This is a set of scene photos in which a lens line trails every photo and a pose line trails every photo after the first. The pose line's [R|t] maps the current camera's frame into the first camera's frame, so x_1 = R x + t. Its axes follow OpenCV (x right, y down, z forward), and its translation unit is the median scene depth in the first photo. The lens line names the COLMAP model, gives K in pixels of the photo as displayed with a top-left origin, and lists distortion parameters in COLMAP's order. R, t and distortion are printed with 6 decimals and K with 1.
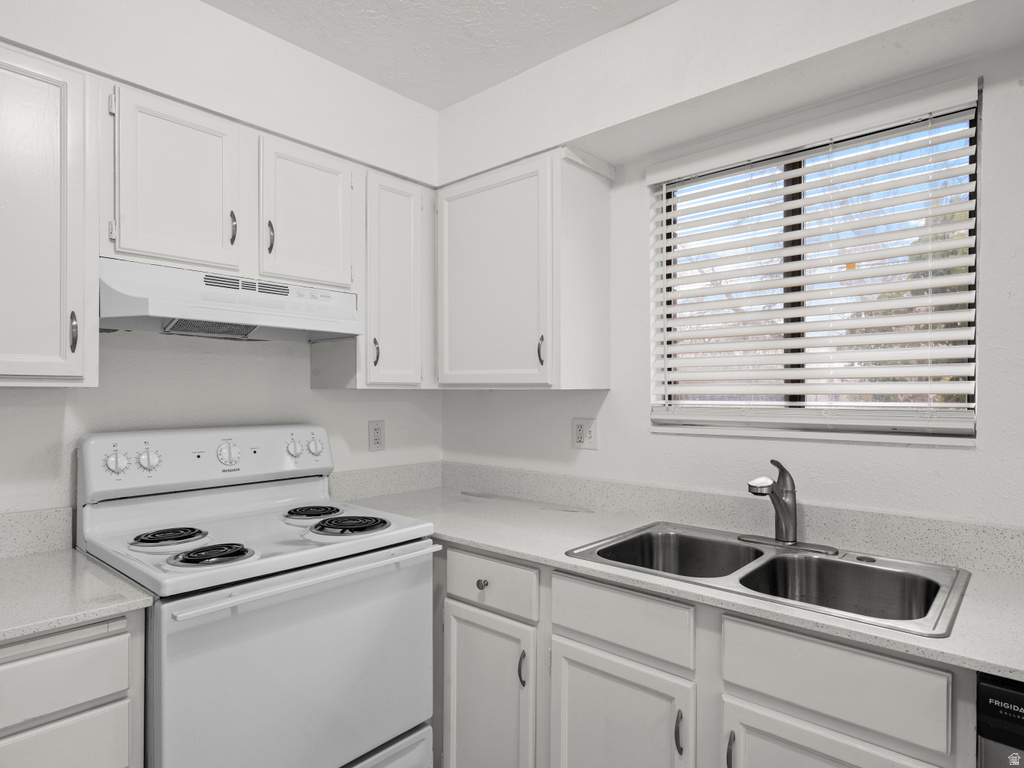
lens RADIAL K [[593.6, 0, 506.8], [0, 593.6, 394.8], [0, 0, 1]] dist [-0.001437, 0.000753]
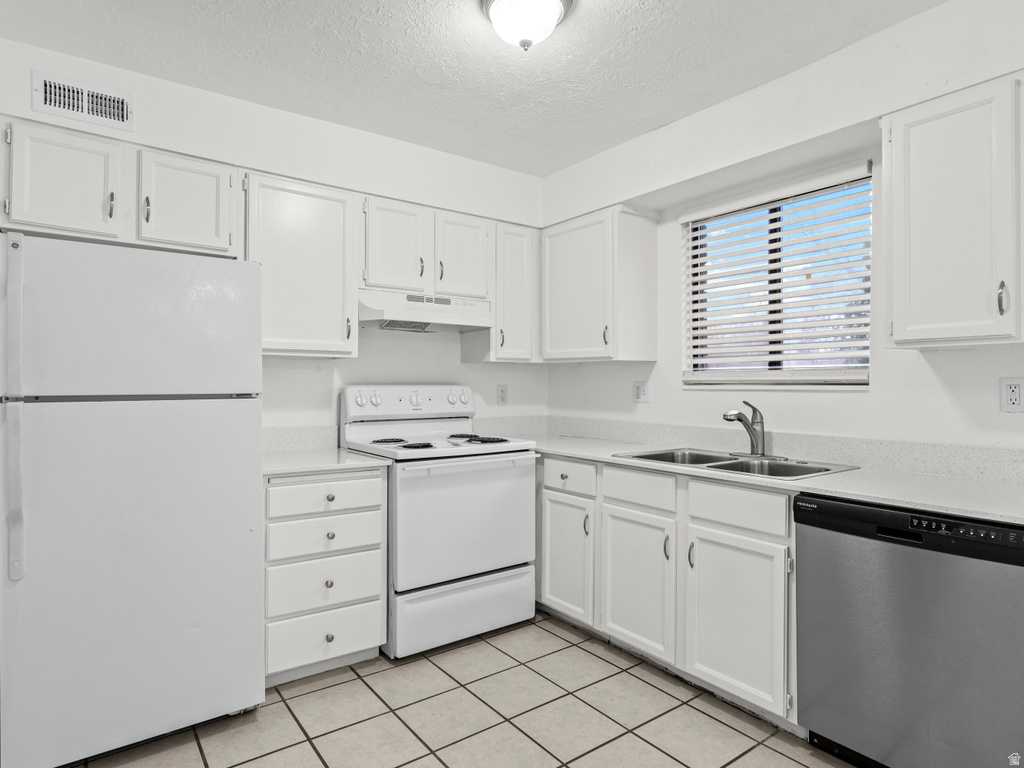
lens RADIAL K [[588.6, 0, 508.8], [0, 588.6, 383.6], [0, 0, 1]] dist [-0.002958, 0.004421]
pose [[0.978563, 0.001610, -0.205940, 0.136751], [-0.002044, 0.999996, -0.001895, 0.059182], [0.205936, 0.002275, 0.978563, -0.600885]]
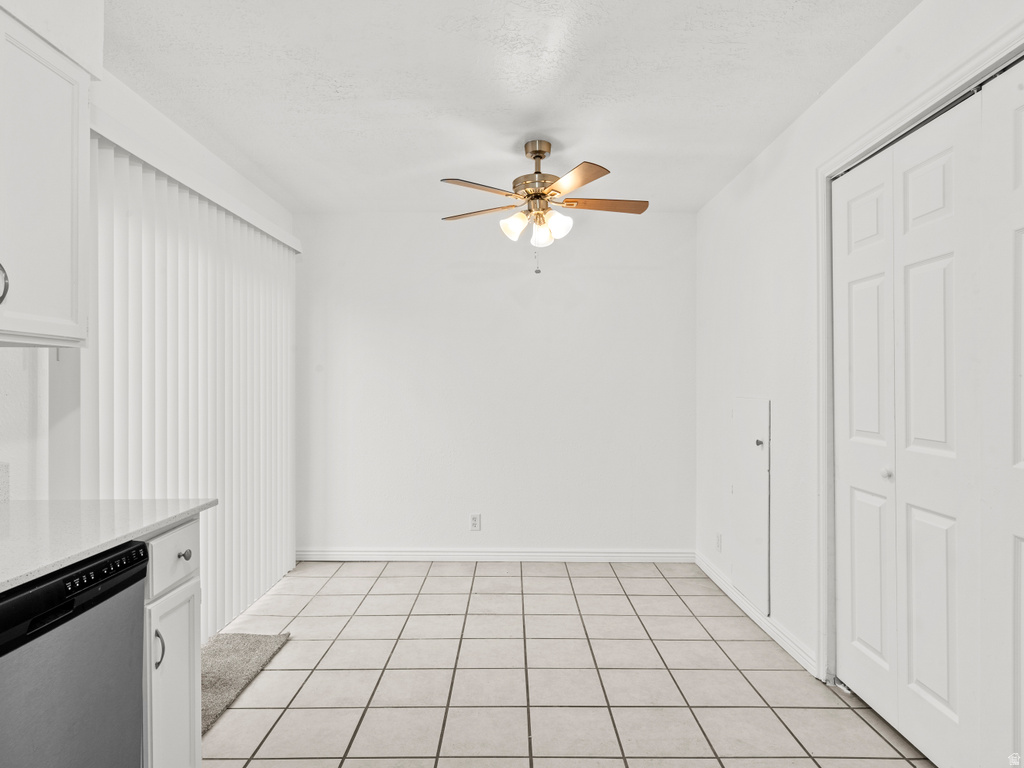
lens RADIAL K [[592.6, 0, 506.4], [0, 592.6, 389.4], [0, 0, 1]] dist [-0.001121, 0.003800]
pose [[-0.658135, -0.001085, 0.752899, -0.235094], [0.006094, 0.999959, 0.006768, 0.053096], [-0.752875, 0.009043, -0.658101, 0.468614]]
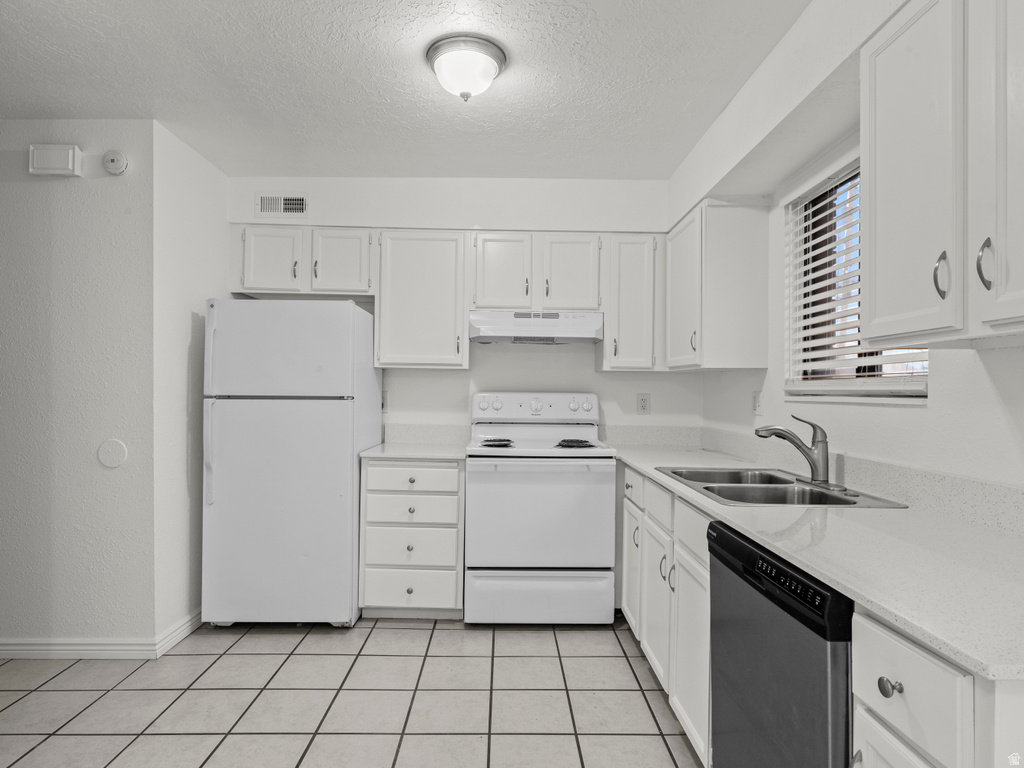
lens RADIAL K [[594.2, 0, 510.7], [0, 594.2, 392.3], [0, 0, 1]] dist [-0.000106, 0.004871]
pose [[0.673461, 0.010820, -0.739144, 0.891692], [-0.013765, 0.999903, 0.002095, 0.056897], [0.739095, 0.008763, 0.673544, -0.328035]]
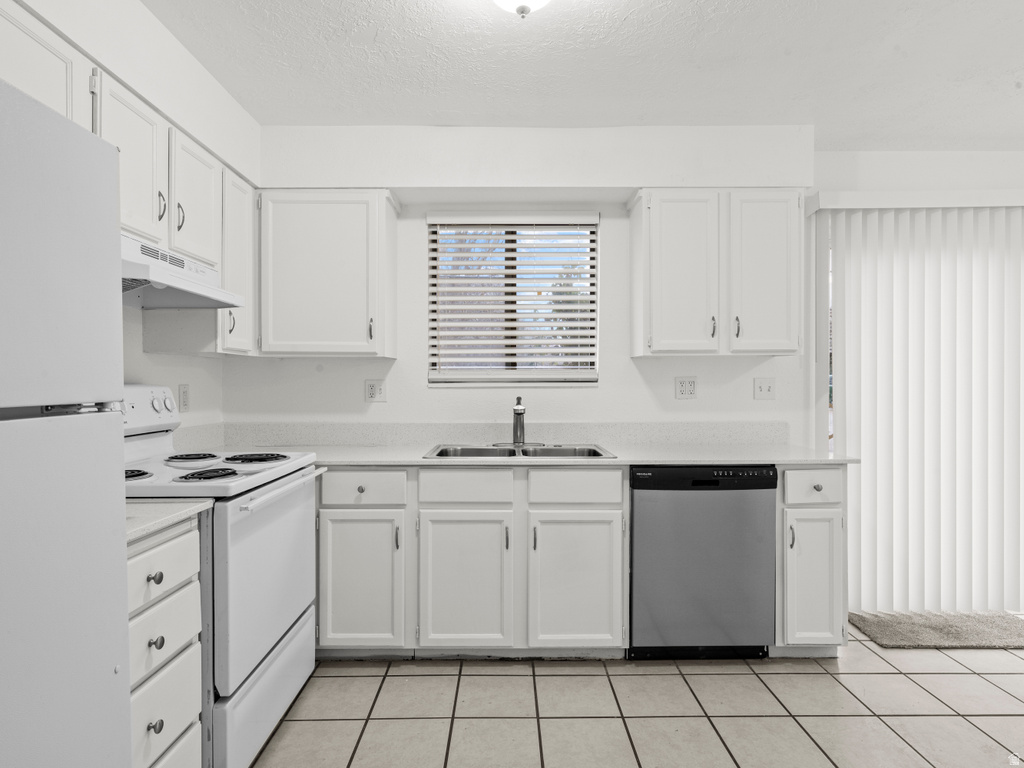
lens RADIAL K [[588.6, 0, 508.8], [0, 588.6, 383.6], [0, 0, 1]] dist [-0.002958, 0.004421]
pose [[0.743821, -0.003632, 0.668370, -0.682207], [0.004518, 0.999990, 0.000405, 0.060555], [-0.668364, 0.002718, 0.743829, -0.279410]]
